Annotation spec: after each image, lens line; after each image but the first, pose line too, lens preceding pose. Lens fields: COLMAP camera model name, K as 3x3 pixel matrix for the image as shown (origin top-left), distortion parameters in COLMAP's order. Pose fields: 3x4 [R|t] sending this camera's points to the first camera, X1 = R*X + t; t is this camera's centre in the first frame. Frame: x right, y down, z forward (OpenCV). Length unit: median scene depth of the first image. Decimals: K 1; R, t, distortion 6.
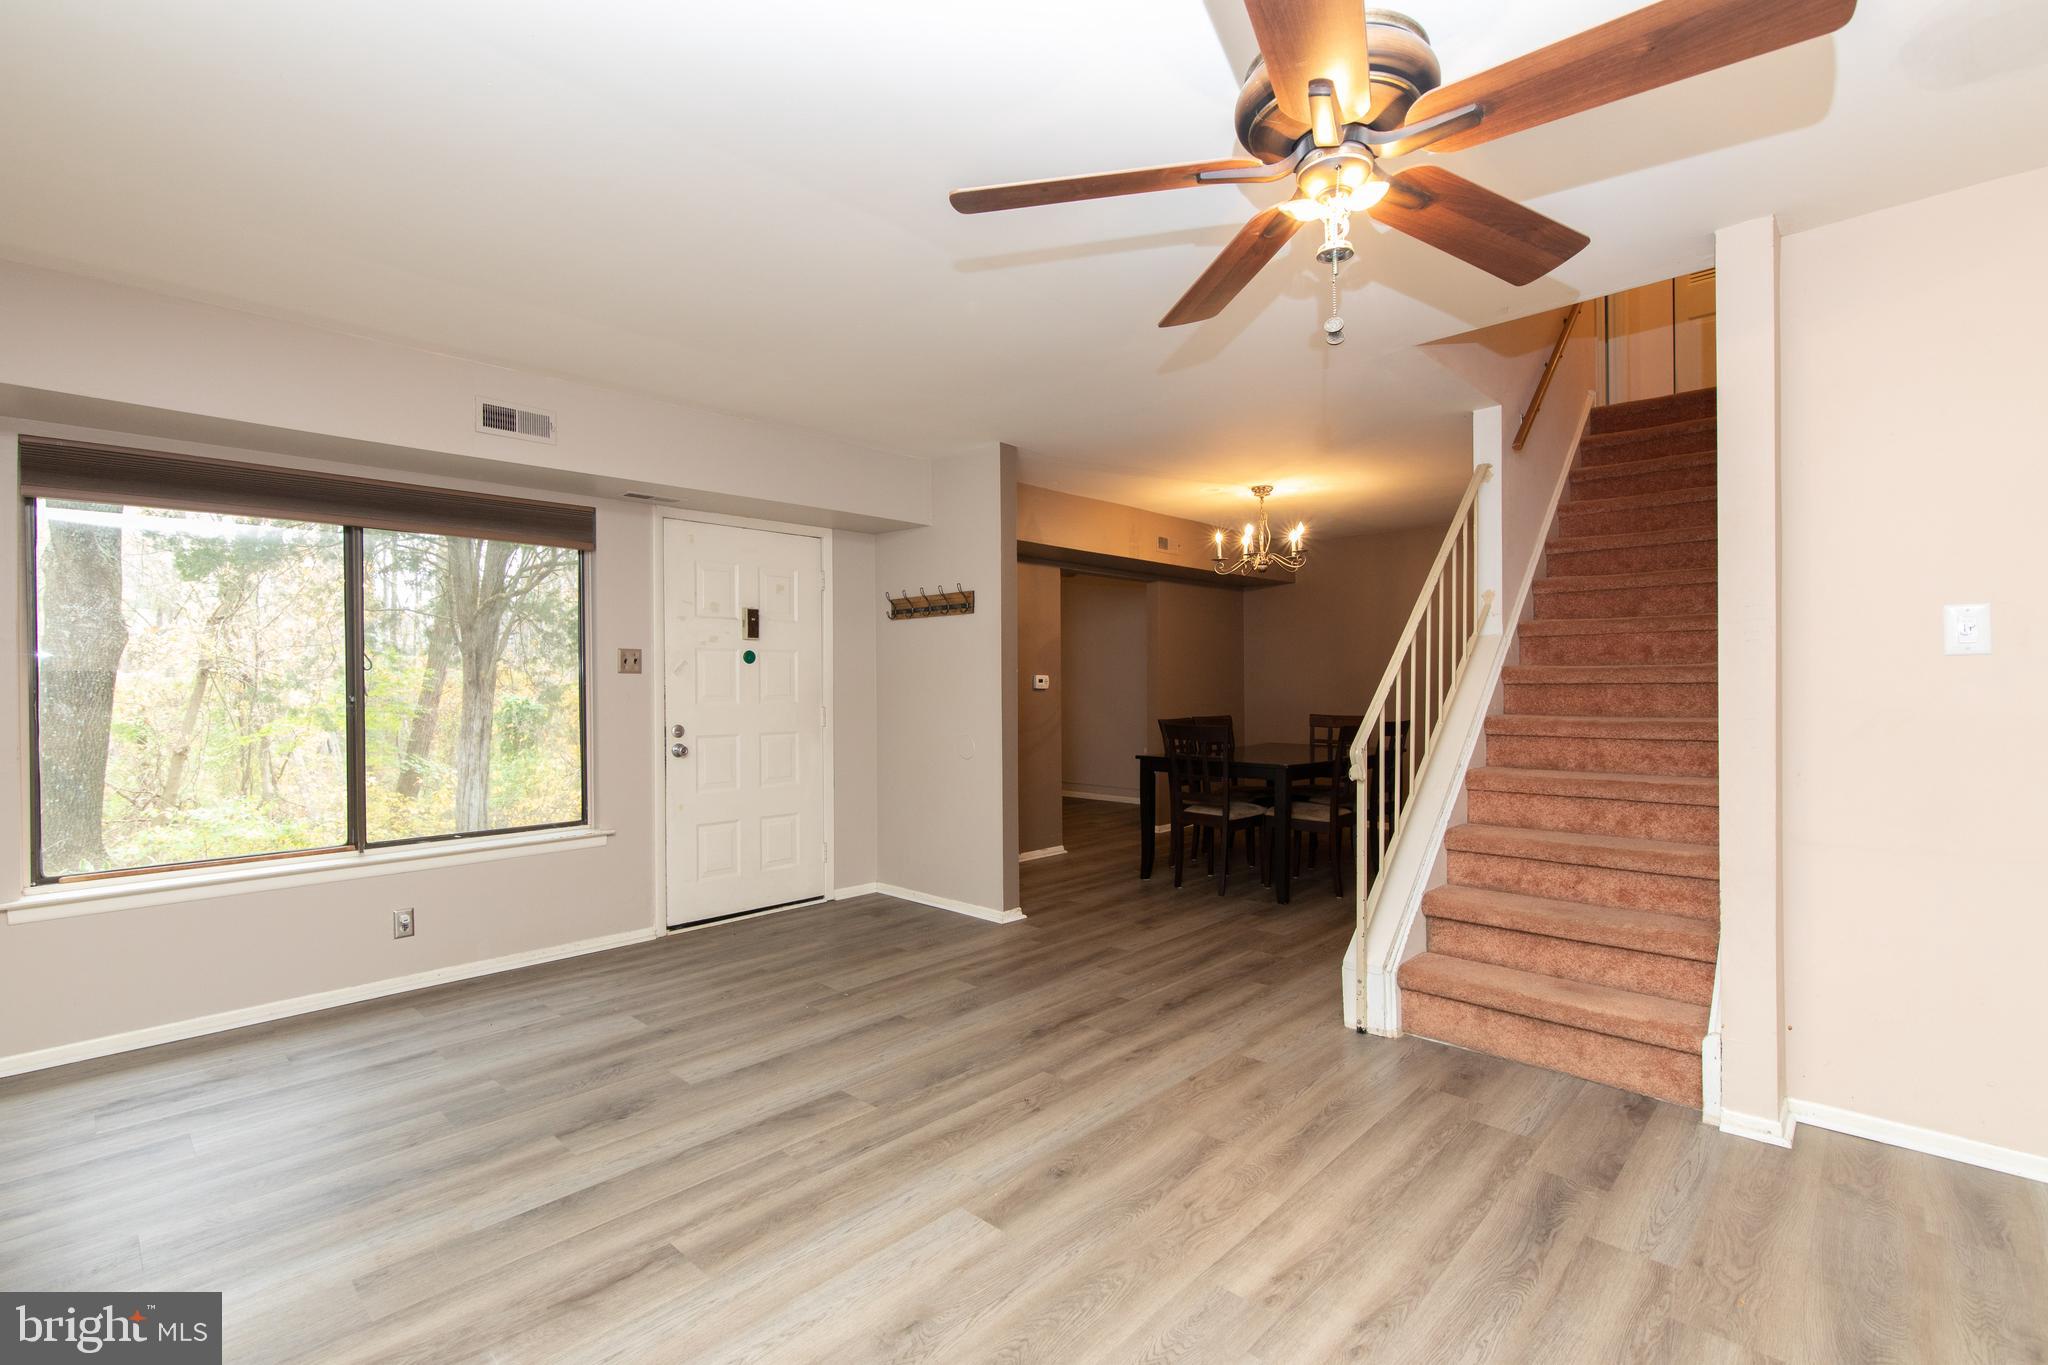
lens RADIAL K [[916.5, 0, 1017.4], [0, 916.5, 687.9], [0, 0, 1]] dist [-0.000721, -0.001032]
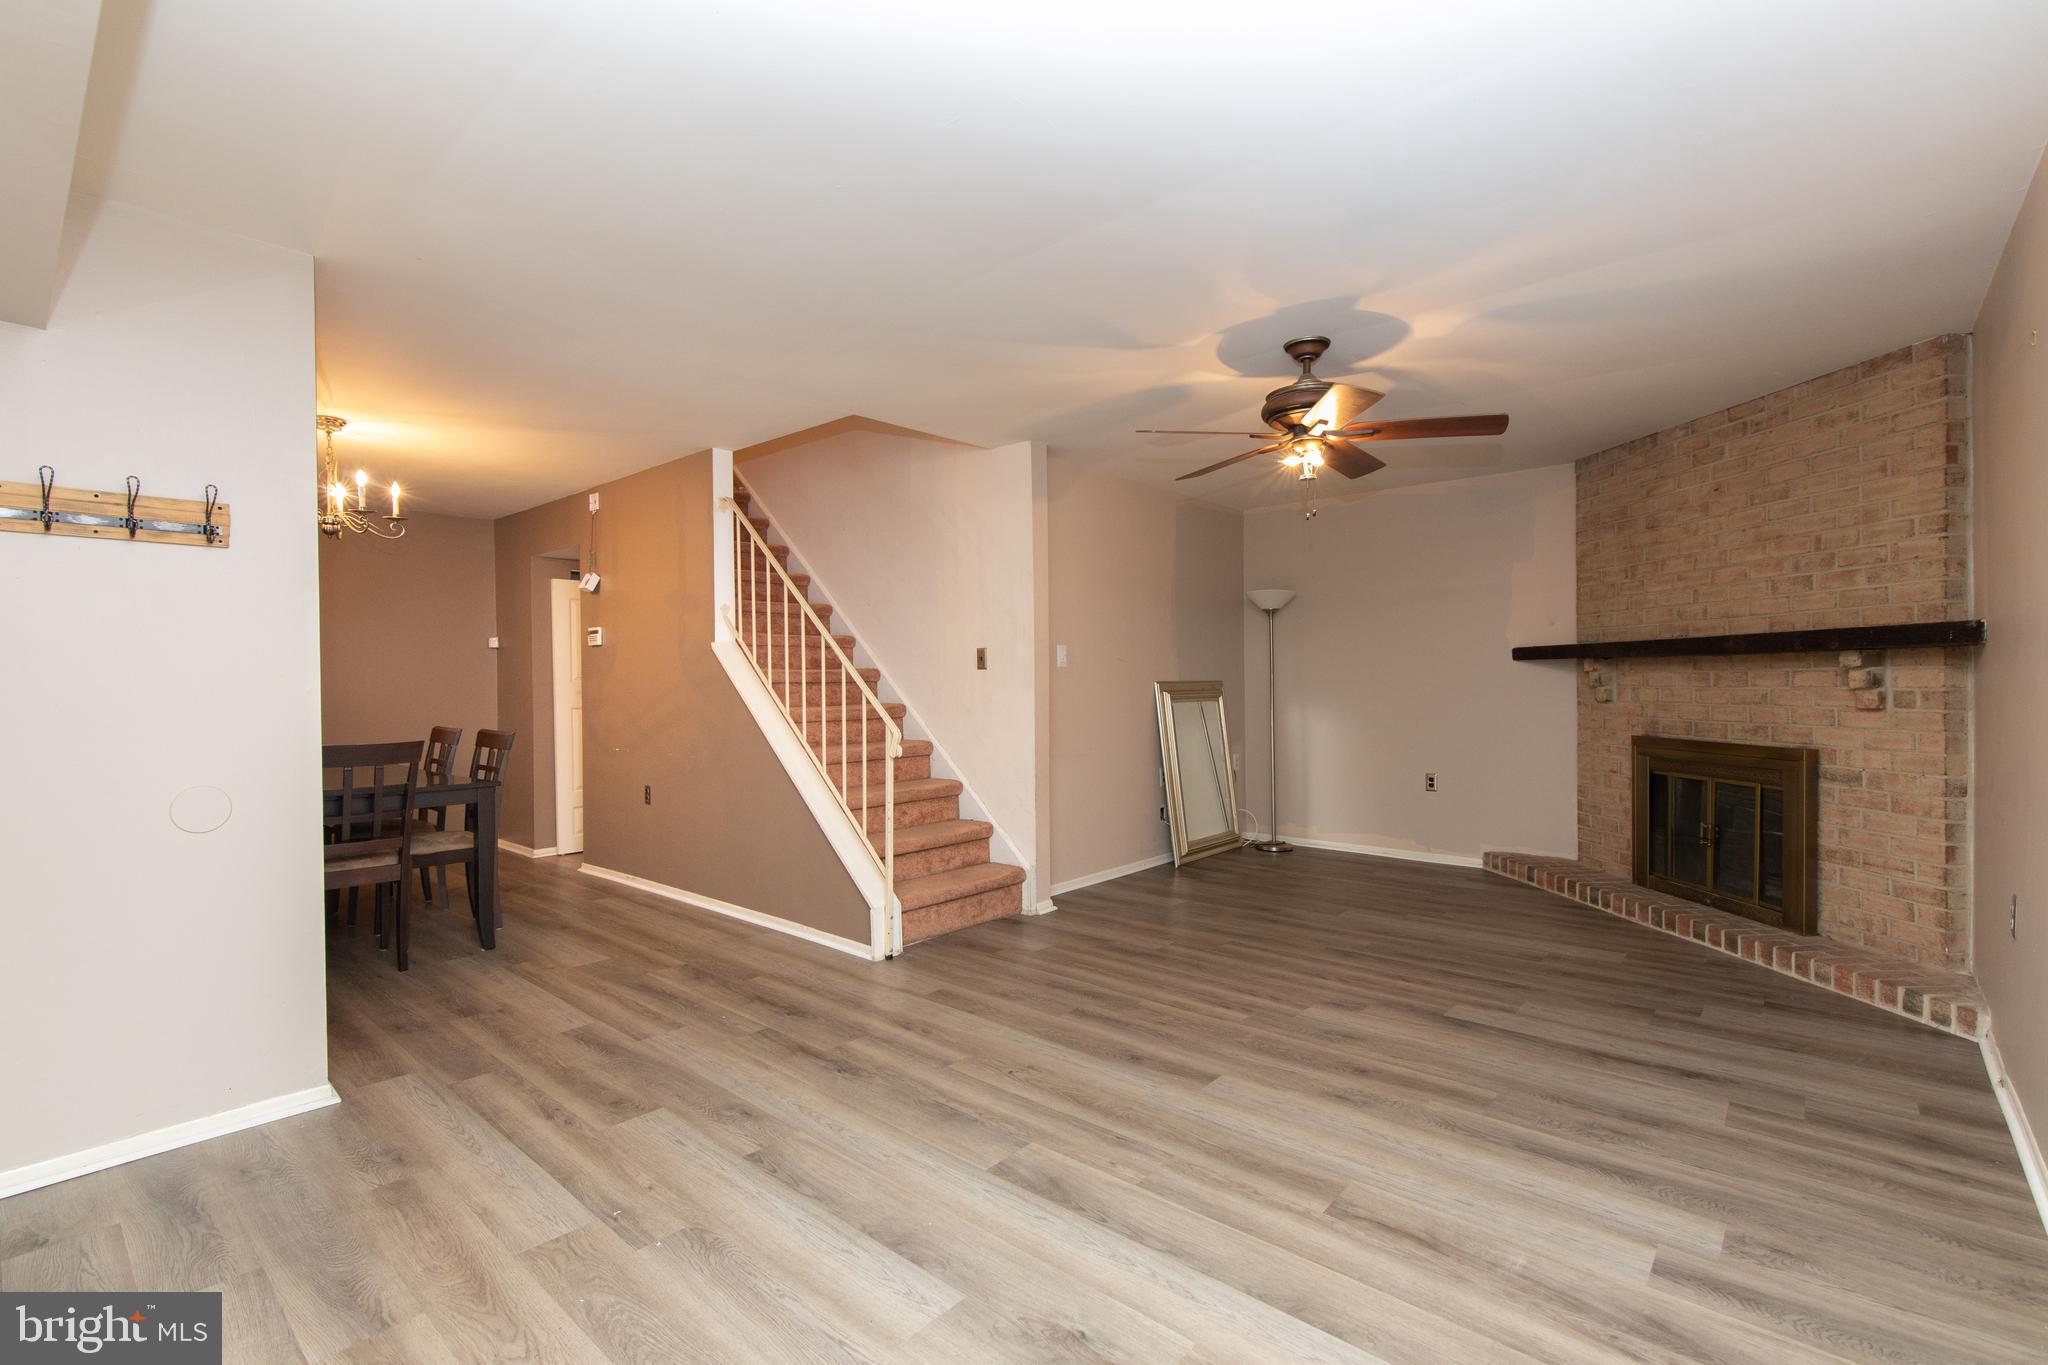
lens RADIAL K [[906.7, 0, 1024.0], [0, 906.7, 682.5], [0, 0, 1]] dist [0.000122, -0.000182]
pose [[-0.036913, 0.002653, 0.999315, -0.862808], [0.013891, 0.999901, -0.002141, 0.003060], [-0.999222, 0.013803, -0.036946, 0.847501]]
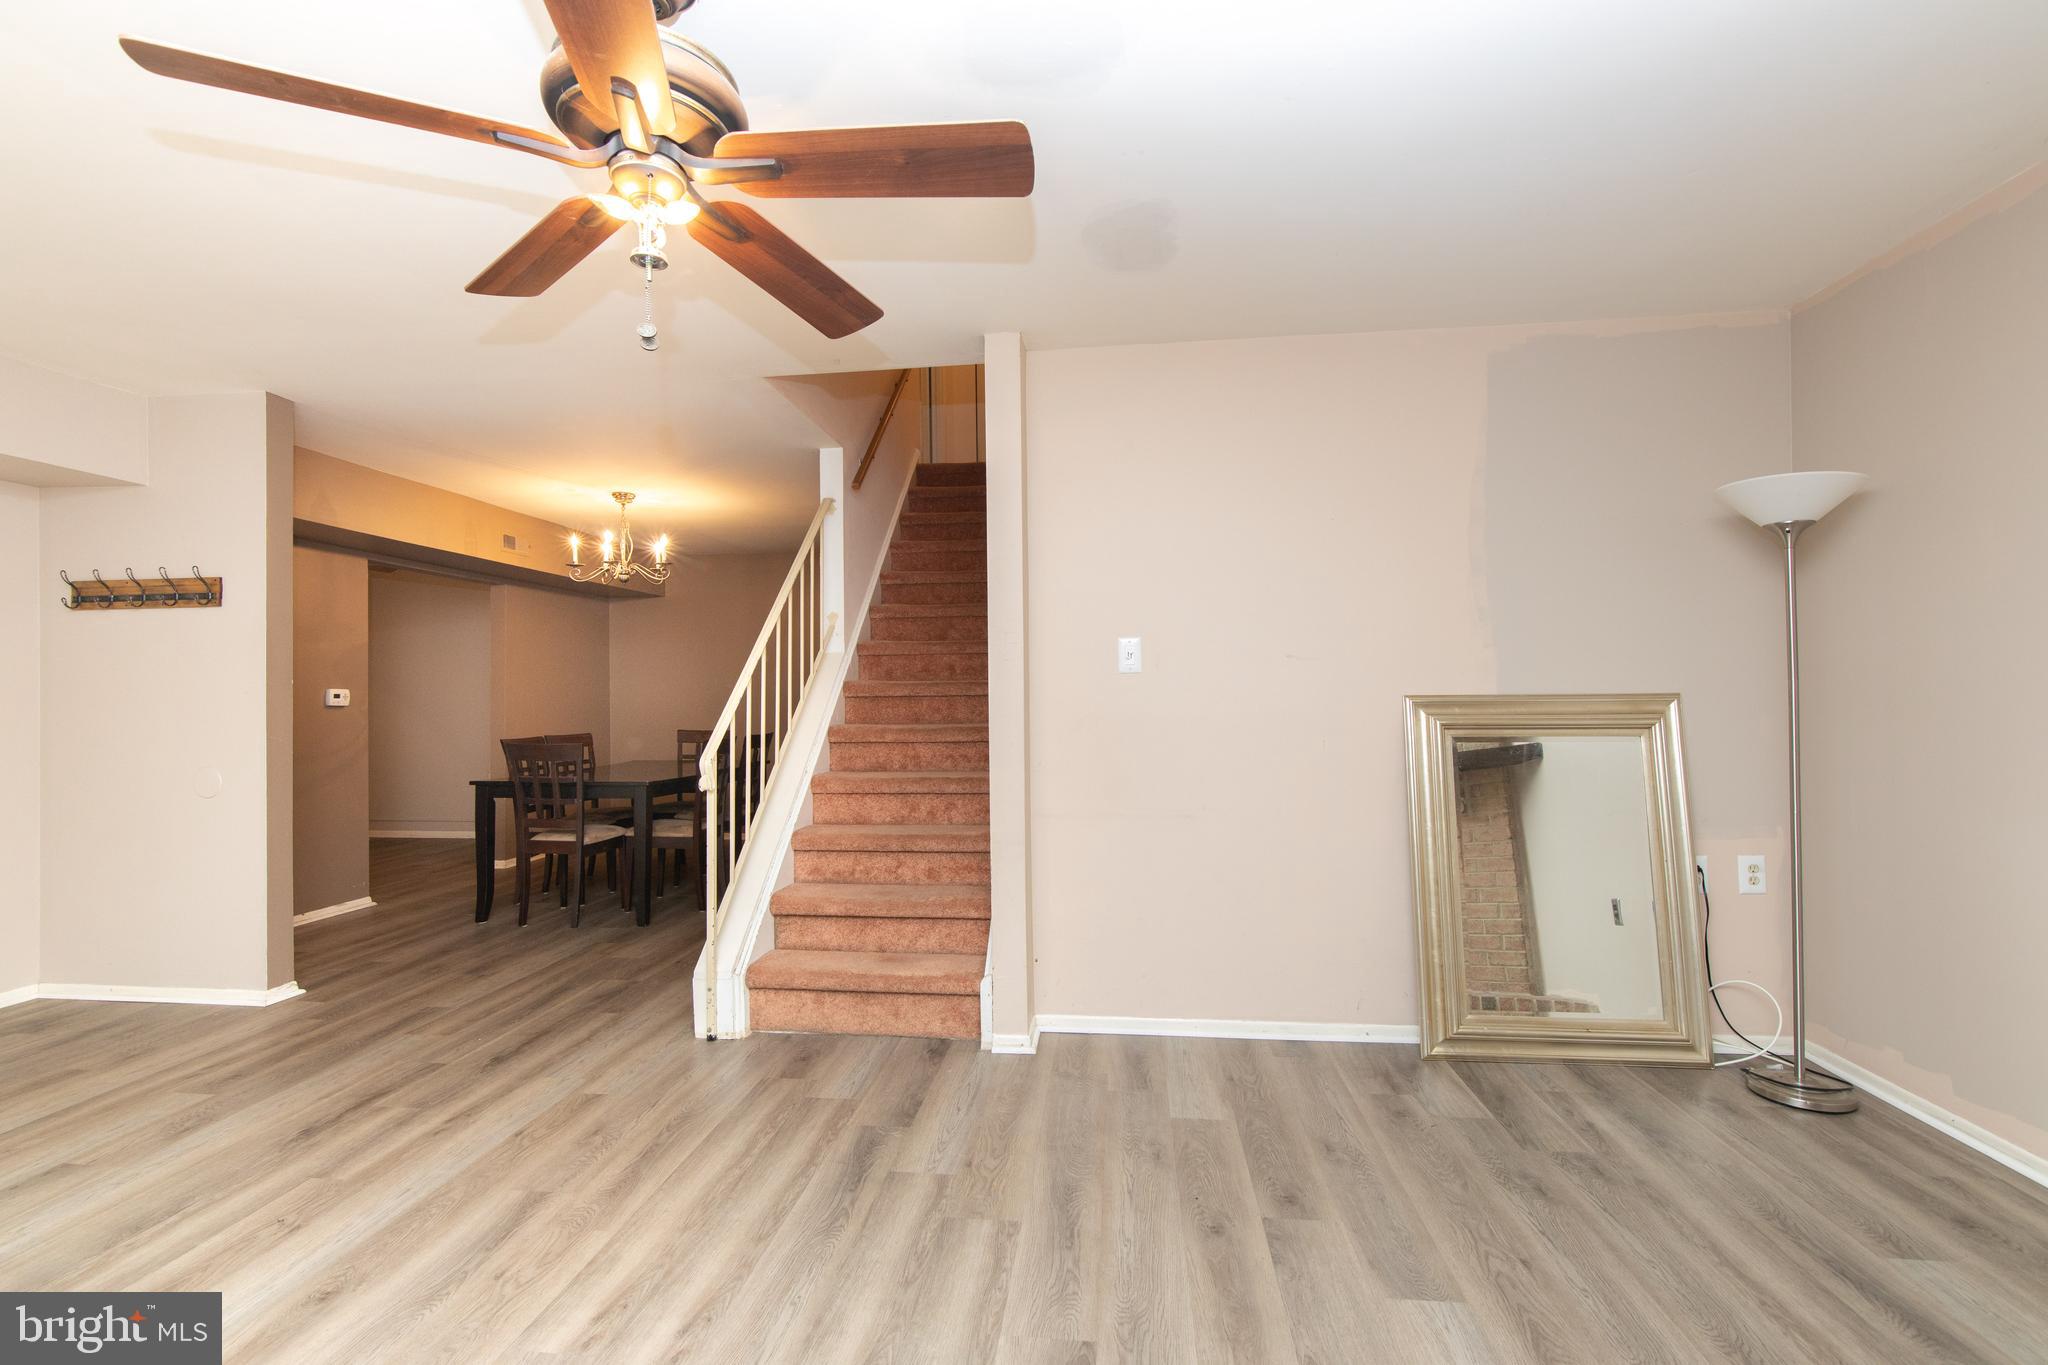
lens RADIAL K [[916.5, 0, 1017.4], [0, 916.5, 687.9], [0, 0, 1]] dist [-0.000721, -0.001032]
pose [[0.796597, 0.004651, 0.604493, 0.030804], [0.007477, 0.999818, -0.017546, 0.007522], [-0.604465, 0.018497, 0.796417, -0.017010]]
